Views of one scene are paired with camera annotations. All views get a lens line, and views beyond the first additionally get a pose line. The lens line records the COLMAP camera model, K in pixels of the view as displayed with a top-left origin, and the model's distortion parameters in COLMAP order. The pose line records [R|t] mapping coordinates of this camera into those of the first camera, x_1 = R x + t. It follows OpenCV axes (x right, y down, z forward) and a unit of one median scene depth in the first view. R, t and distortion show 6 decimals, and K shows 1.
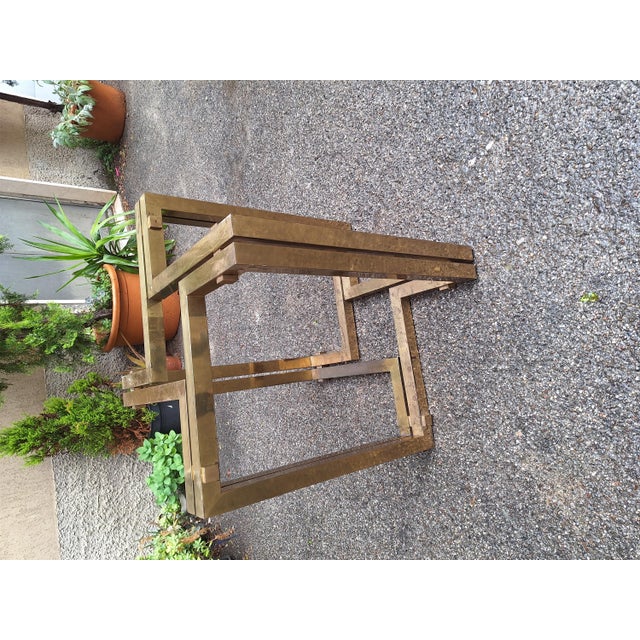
lens RADIAL K [[448.0, 0, 314.7], [0, 448.0, 312.7], [0, 0, 1]] dist [0.048665, -0.050076]
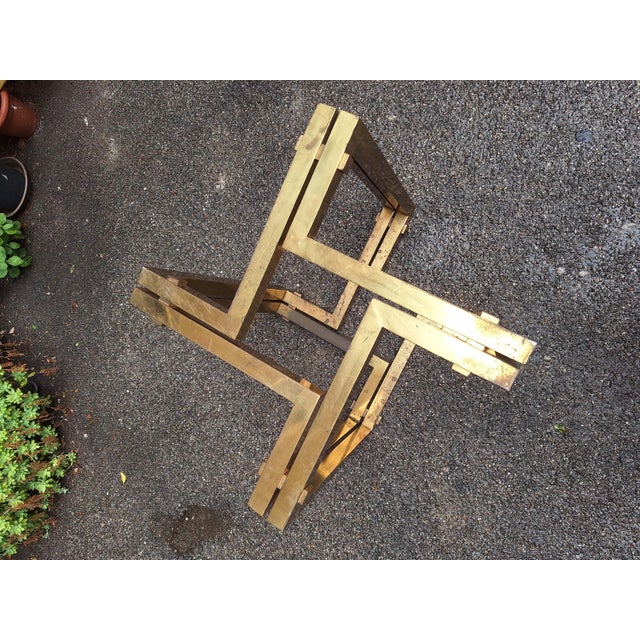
lens RADIAL K [[448.0, 0, 320.9], [0, 448.0, 322.0], [0, 0, 1]] dist [0.048665, -0.050076]
pose [[0.712084, 0.372952, 0.594847, -0.564502], [-0.584896, 0.783782, 0.208763, -0.098869], [-0.388372, -0.496581, 0.776257, 0.248327]]
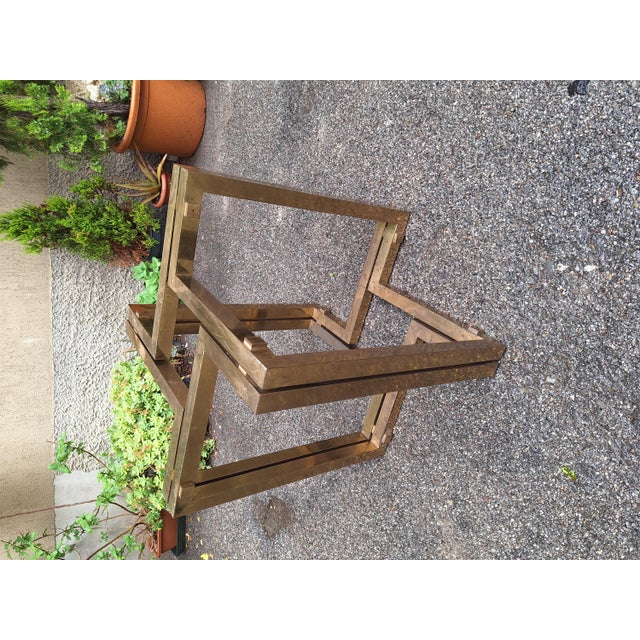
lens RADIAL K [[448.0, 0, 313.0], [0, 448.0, 322.6], [0, 0, 1]] dist [0.048665, -0.050076]
pose [[0.933257, 0.345274, 0.099083, -0.115660], [-0.348642, 0.804245, 0.481288, -0.407318], [0.086490, -0.483709, 0.870945, 0.132947]]
